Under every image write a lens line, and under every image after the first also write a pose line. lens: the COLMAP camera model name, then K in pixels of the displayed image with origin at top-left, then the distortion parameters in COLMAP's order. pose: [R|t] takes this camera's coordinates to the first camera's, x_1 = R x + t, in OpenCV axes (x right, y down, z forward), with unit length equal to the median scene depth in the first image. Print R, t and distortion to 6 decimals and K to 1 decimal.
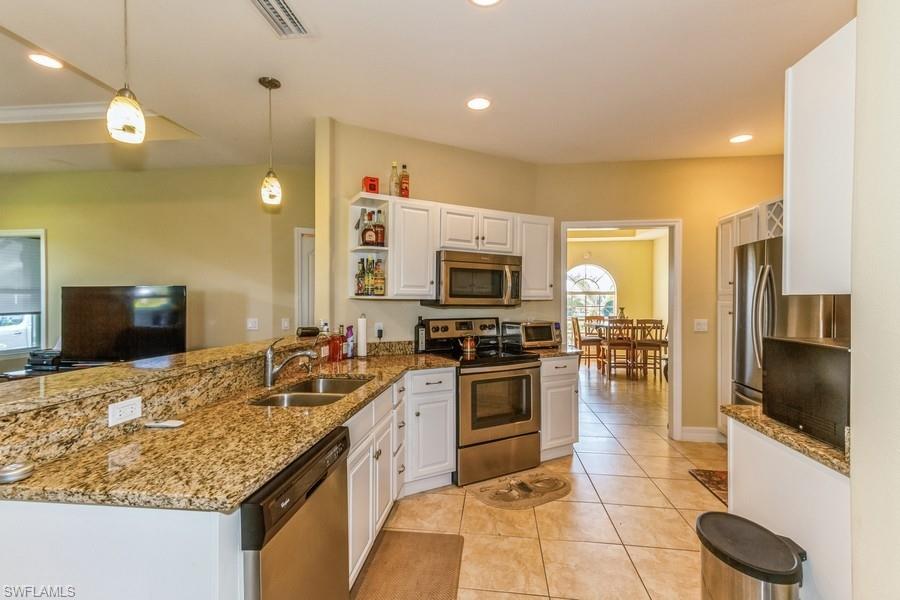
lens RADIAL K [[411.0, 0, 450.8], [0, 411.0, 299.5], [0, 0, 1]] dist [0.016478, 0.000377]
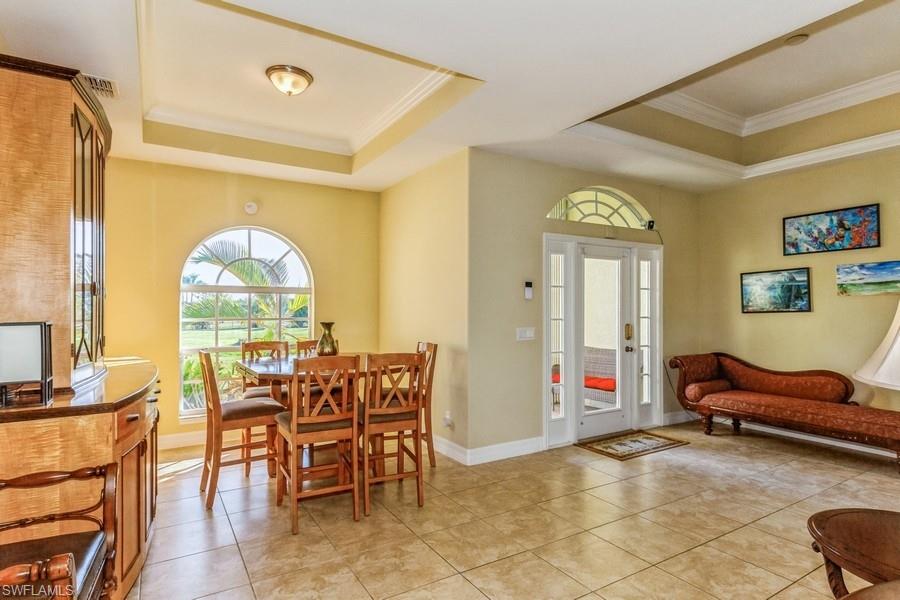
lens RADIAL K [[482.4, 0, 449.8], [0, 482.4, 300.1], [0, 0, 1]] dist [0.004334, 0.000012]
pose [[0.785999, 0.006373, 0.618194, 0.195975], [-0.003685, 0.999977, -0.005623, -0.000979], [-0.618216, 0.002141, 0.786005, 0.507069]]
